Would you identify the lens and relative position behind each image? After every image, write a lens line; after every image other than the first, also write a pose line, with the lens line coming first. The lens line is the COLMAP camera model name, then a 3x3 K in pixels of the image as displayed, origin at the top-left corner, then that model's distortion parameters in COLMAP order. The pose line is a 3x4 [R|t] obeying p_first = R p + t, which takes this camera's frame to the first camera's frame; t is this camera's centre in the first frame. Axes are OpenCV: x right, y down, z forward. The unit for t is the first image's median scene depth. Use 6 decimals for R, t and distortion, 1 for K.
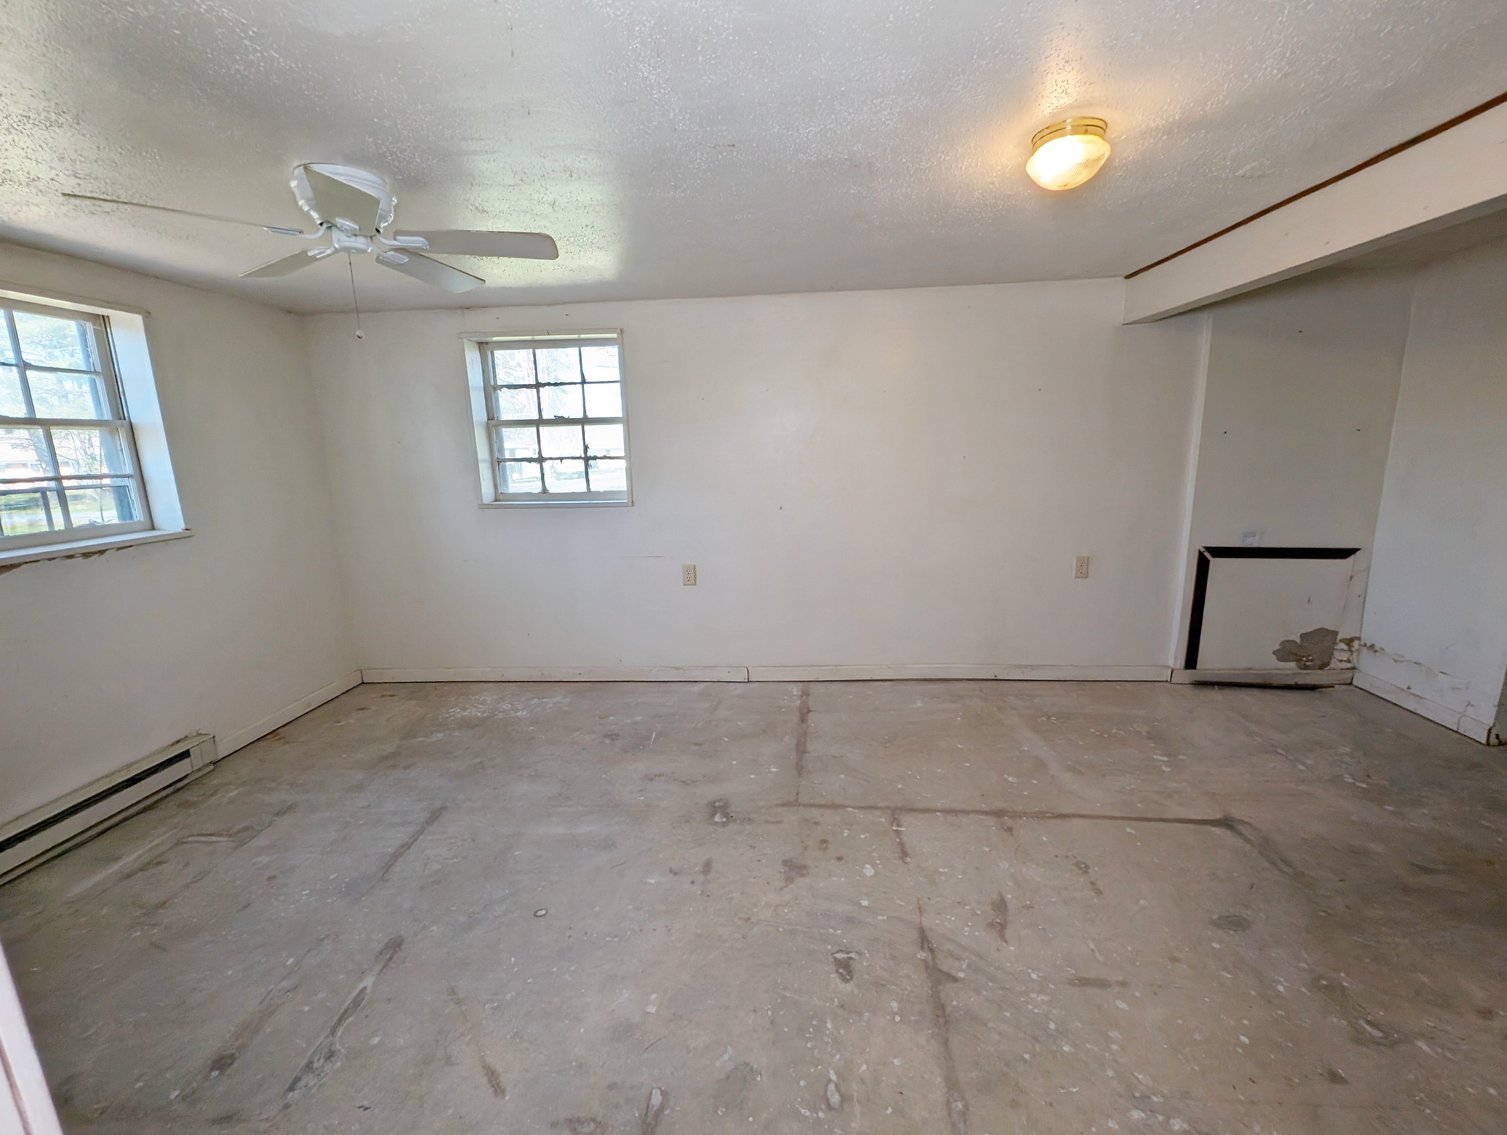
lens RADIAL K [[613.2, 0, 753.5], [0, 613.2, 567.5], [0, 0, 1]] dist [-0.000490, -0.000049]
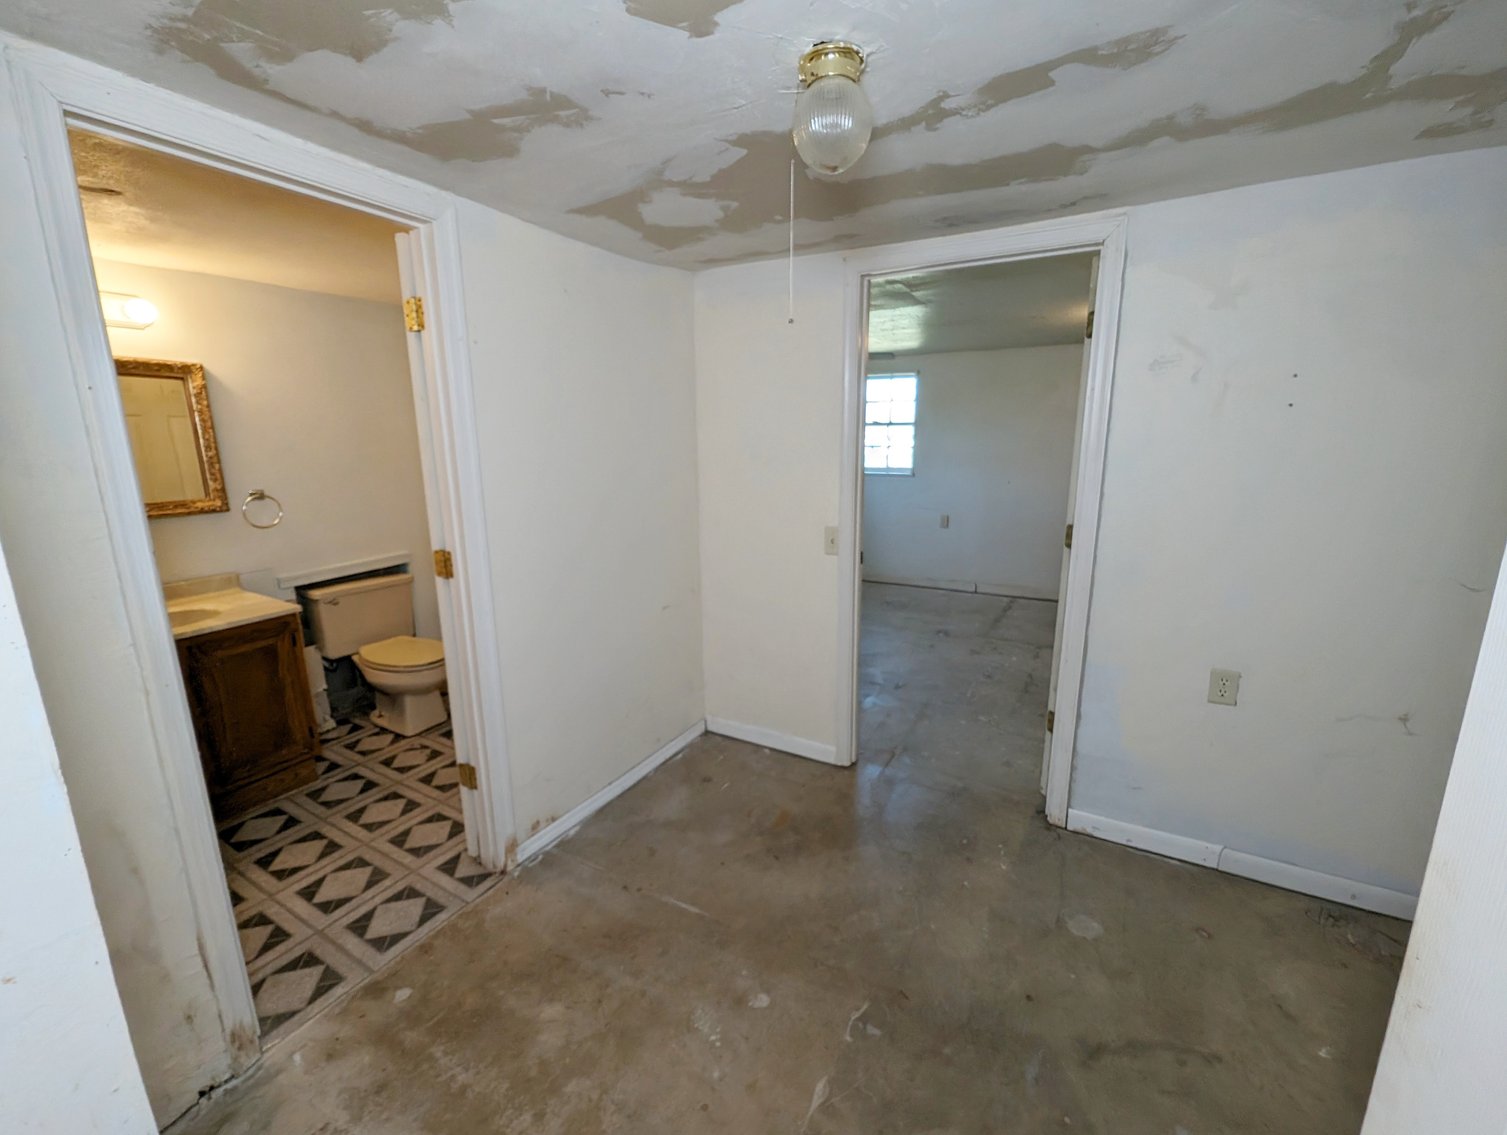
lens RADIAL K [[613.2, 0, 753.5], [0, 613.2, 567.5], [0, 0, 1]] dist [-0.000490, -0.000049]
pose [[0.901797, 0.106183, -0.418912, 0.169043], [-0.098524, 0.994333, 0.039942, 0.149891], [0.420779, 0.005254, 0.907148, -0.873855]]
